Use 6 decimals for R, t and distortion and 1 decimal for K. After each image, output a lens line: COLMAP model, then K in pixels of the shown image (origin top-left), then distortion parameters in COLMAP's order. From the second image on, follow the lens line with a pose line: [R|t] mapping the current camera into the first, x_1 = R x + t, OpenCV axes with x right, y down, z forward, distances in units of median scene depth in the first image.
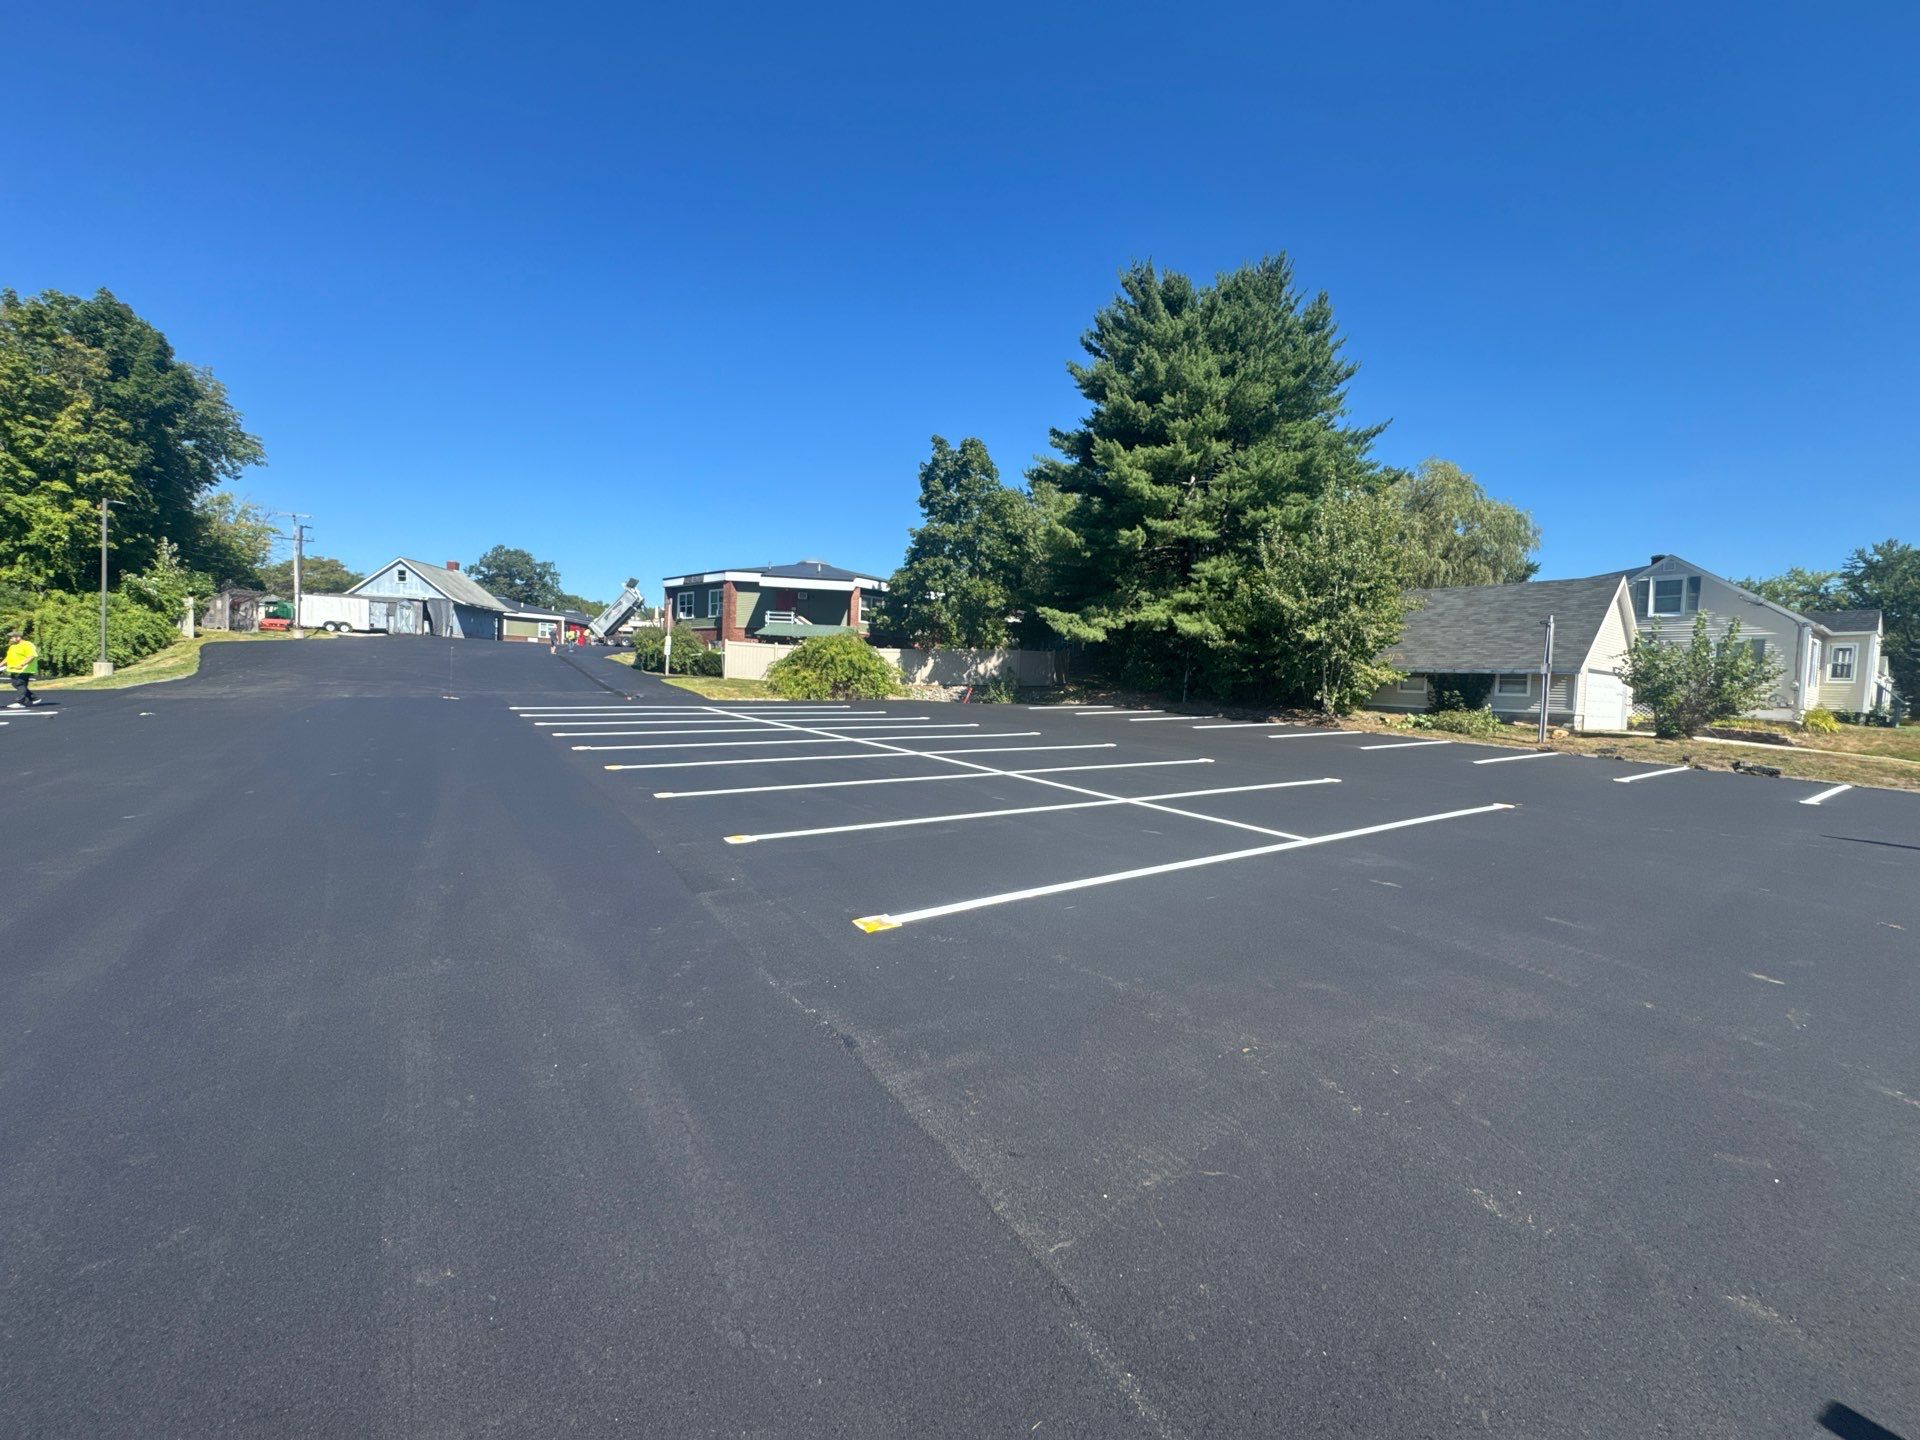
lens RADIAL K [[756.3, 0, 950.3], [0, 756.3, 713.5], [0, 0, 1]] dist [-0.004170, 0.000299]
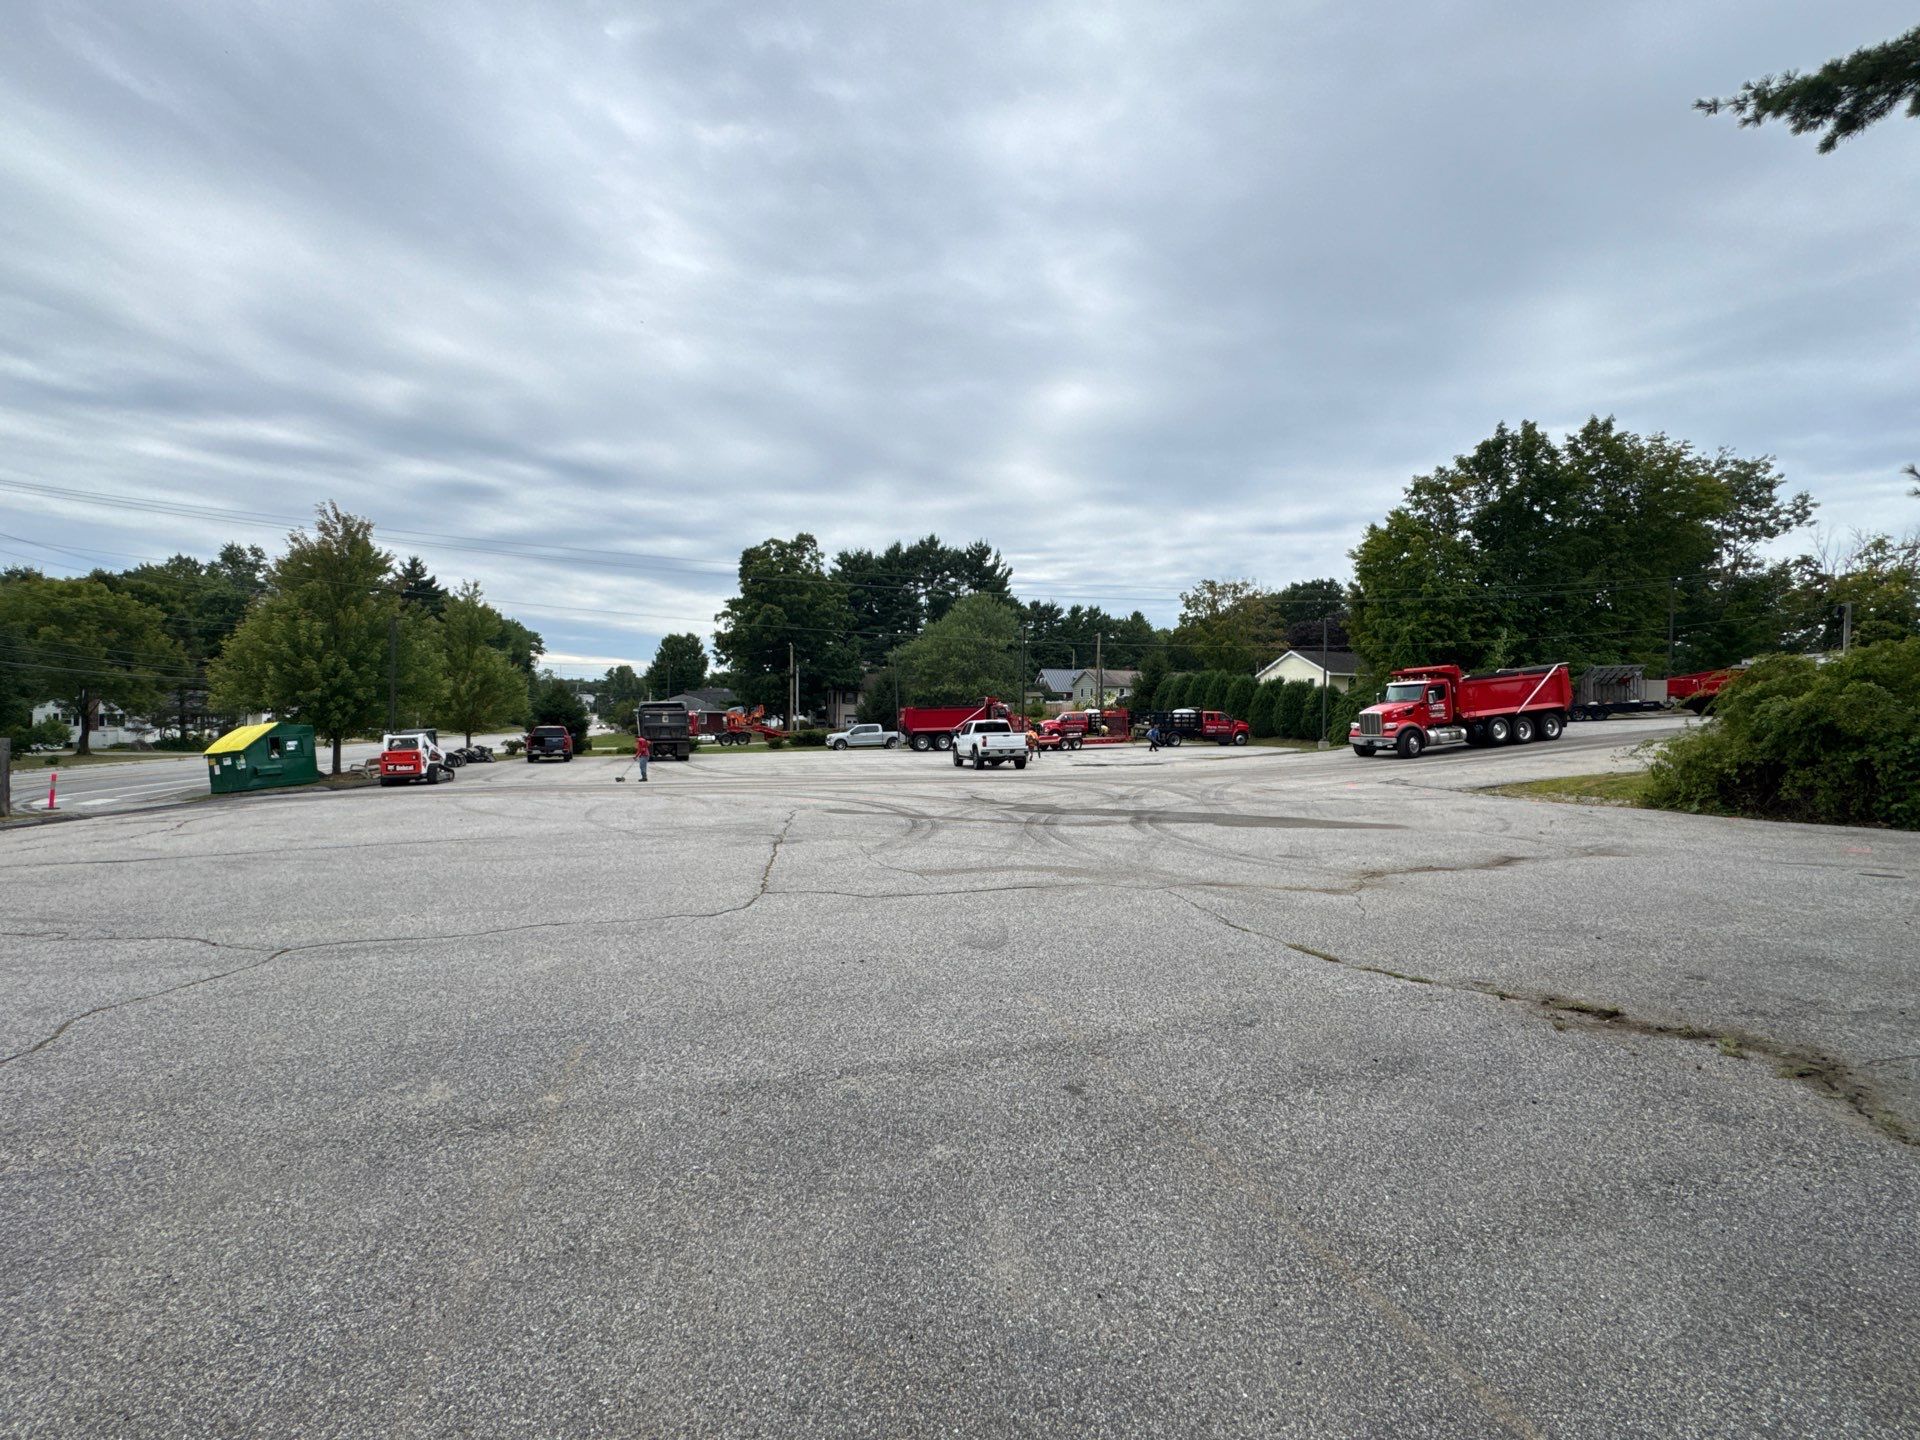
lens RADIAL K [[834.6, 0, 964.6], [0, 834.6, 712.0], [0, 0, 1]] dist [-0.009452, 0.000216]
pose [[-0.334817, -0.047830, -0.941068, 0.295823], [-0.063933, 0.997563, -0.027955, -0.025673], [0.940112, 0.050805, -0.337059, 0.589611]]
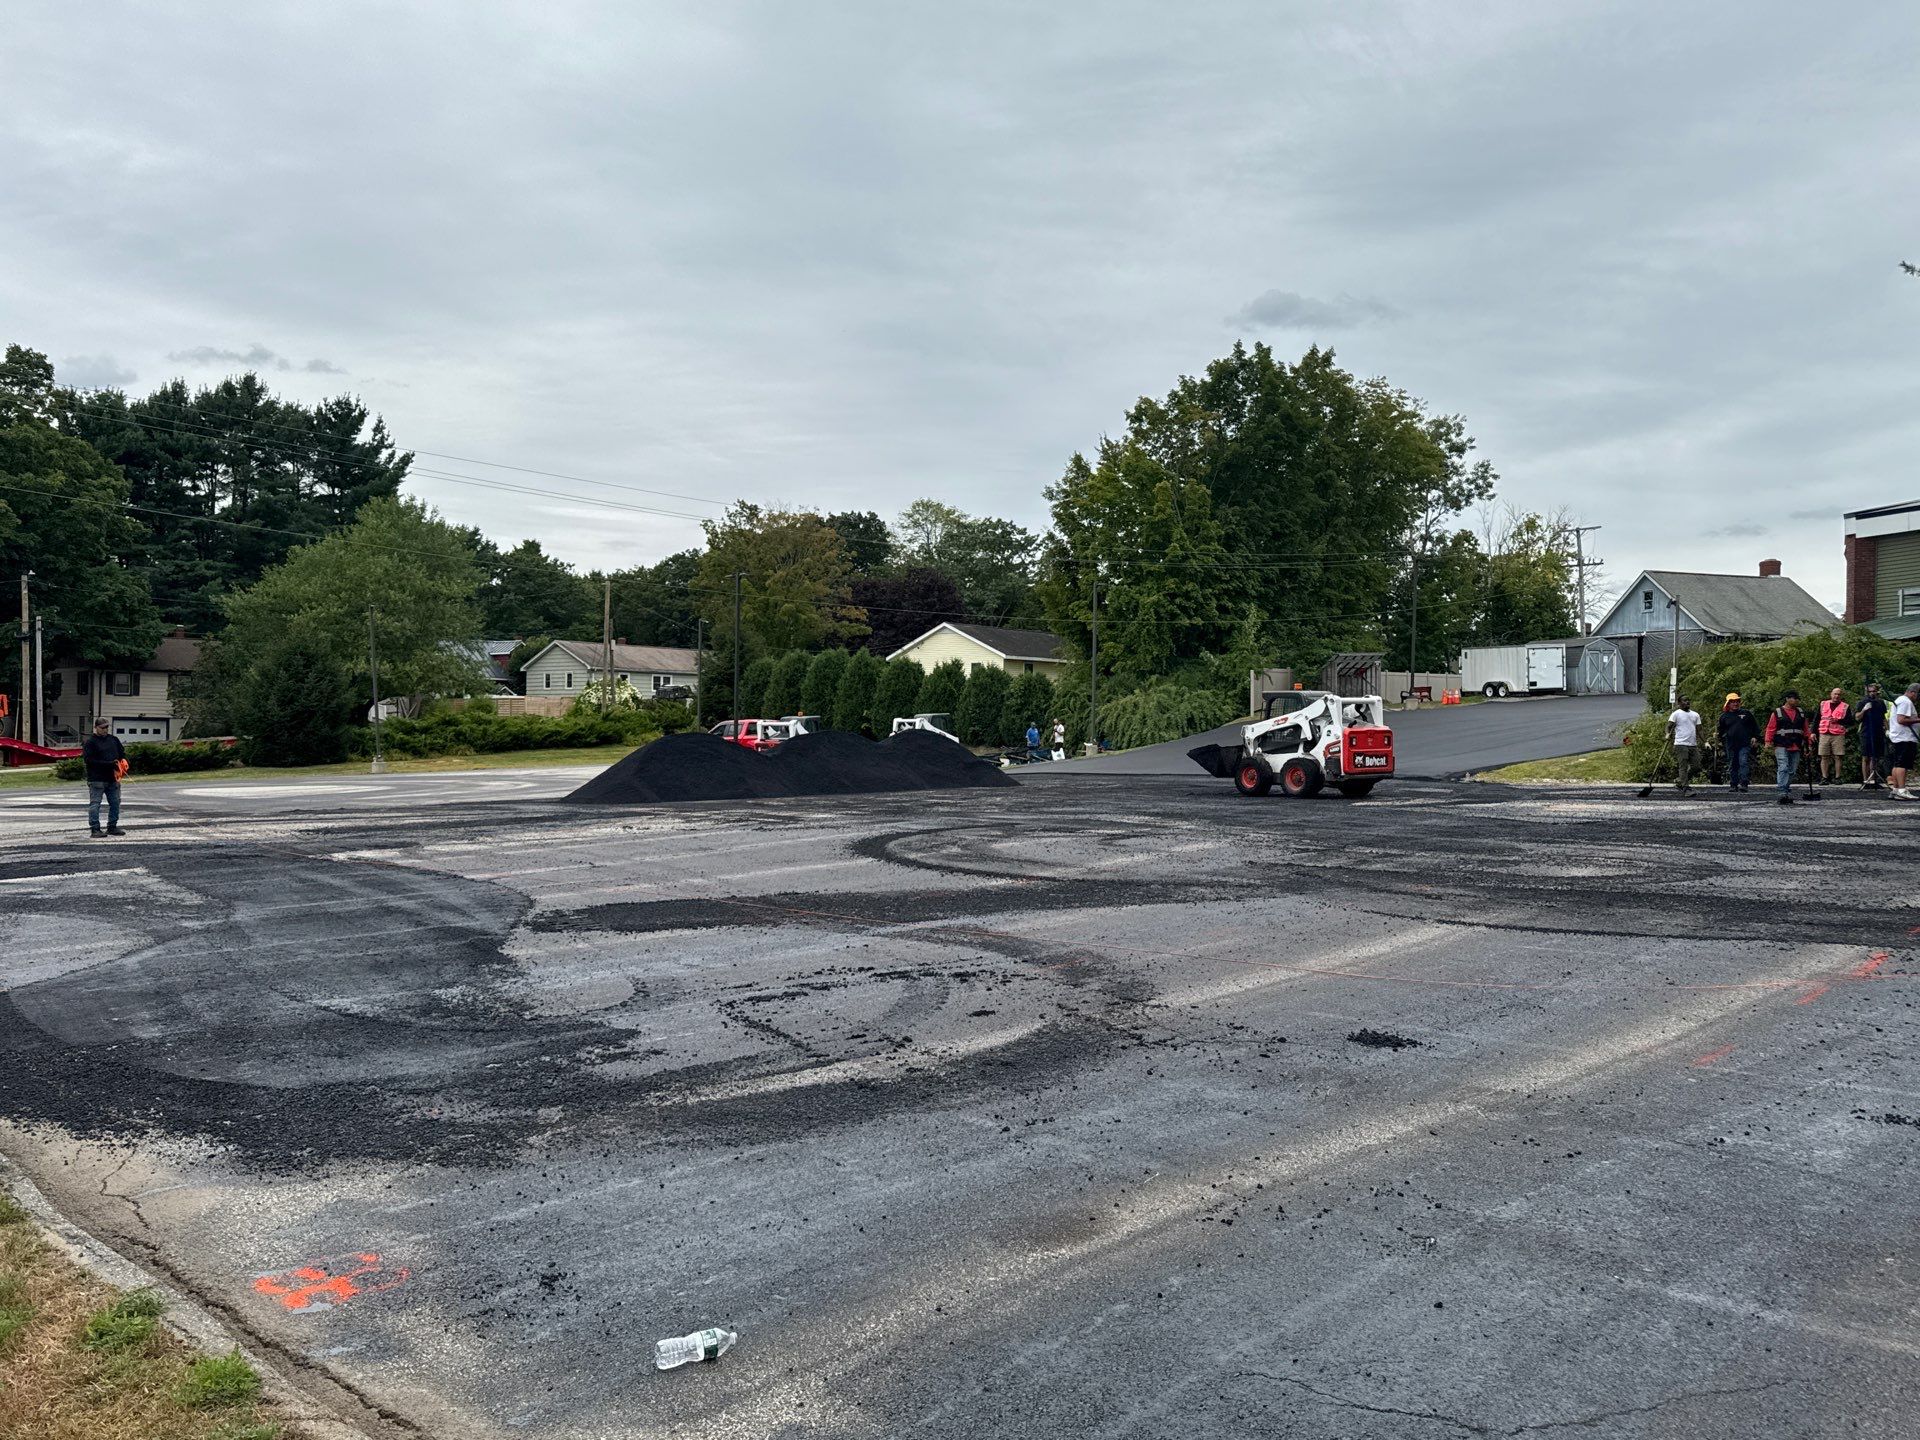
lens RADIAL K [[1453.1, 0, 962.8], [0, 1453.1, 742.5], [0, 0, 1]] dist [0.071001, -0.103322]
pose [[0.199687, -0.032856, -0.979309, 0.468937], [-0.039054, 0.998377, -0.041459, 0.008758], [0.979081, 0.046525, 0.198079, 0.297698]]
